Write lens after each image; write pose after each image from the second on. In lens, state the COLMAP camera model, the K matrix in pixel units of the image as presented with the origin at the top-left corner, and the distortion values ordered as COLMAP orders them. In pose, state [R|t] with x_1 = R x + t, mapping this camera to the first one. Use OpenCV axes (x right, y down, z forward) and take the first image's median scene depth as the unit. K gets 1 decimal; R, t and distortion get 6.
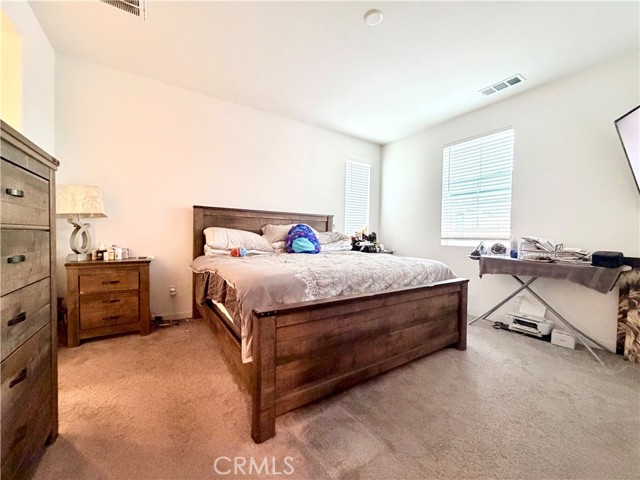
lens RADIAL K [[254.2, 0, 318.9], [0, 254.2, 242.3], [0, 0, 1]] dist [-0.000399, -0.000395]
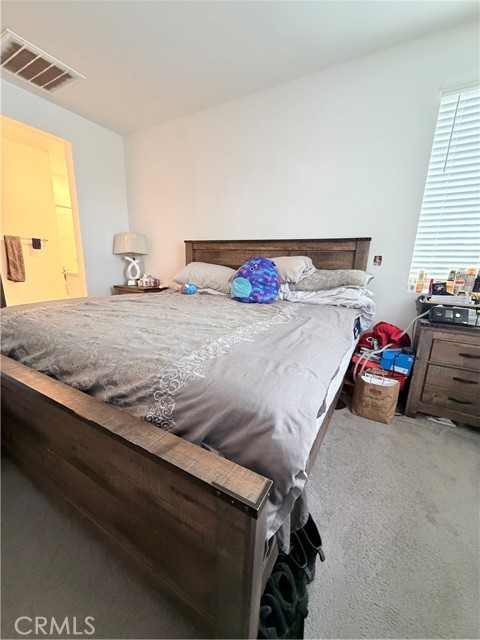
lens RADIAL K [[254.2, 0, 239.2], [0, 254.2, 320.7], [0, 0, 1]] dist [-0.000399, -0.000395]
pose [[0.460542, 0.195647, -0.865808, 0.544179], [-0.043838, 0.979230, 0.197958, -0.039187], [0.886555, -0.053213, 0.459554, 0.681208]]
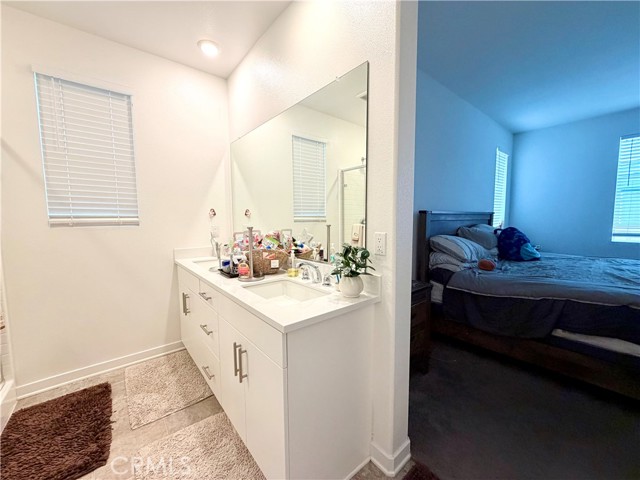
lens RADIAL K [[254.2, 0, 318.5], [0, 254.2, 239.2], [0, 0, 1]] dist [-0.000399, -0.000395]
pose [[0.991844, -0.032139, 0.123343, -0.872434], [0.025407, 0.998120, 0.055773, -0.095718], [-0.124904, -0.052184, 0.990796, 0.227901]]
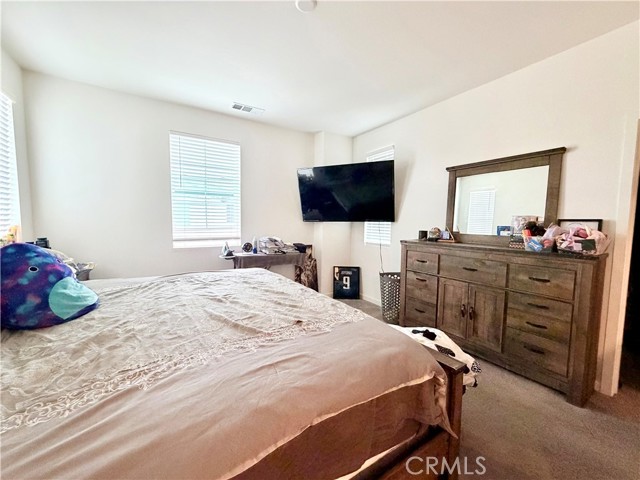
lens RADIAL K [[254.2, 0, 317.6], [0, 254.2, 240.0], [0, 0, 1]] dist [-0.000399, -0.000395]
pose [[0.003500, -0.089860, 0.995948, -0.445941], [0.017385, 0.995809, 0.089786, -0.102716], [-0.999843, 0.017001, 0.005048, 0.602932]]
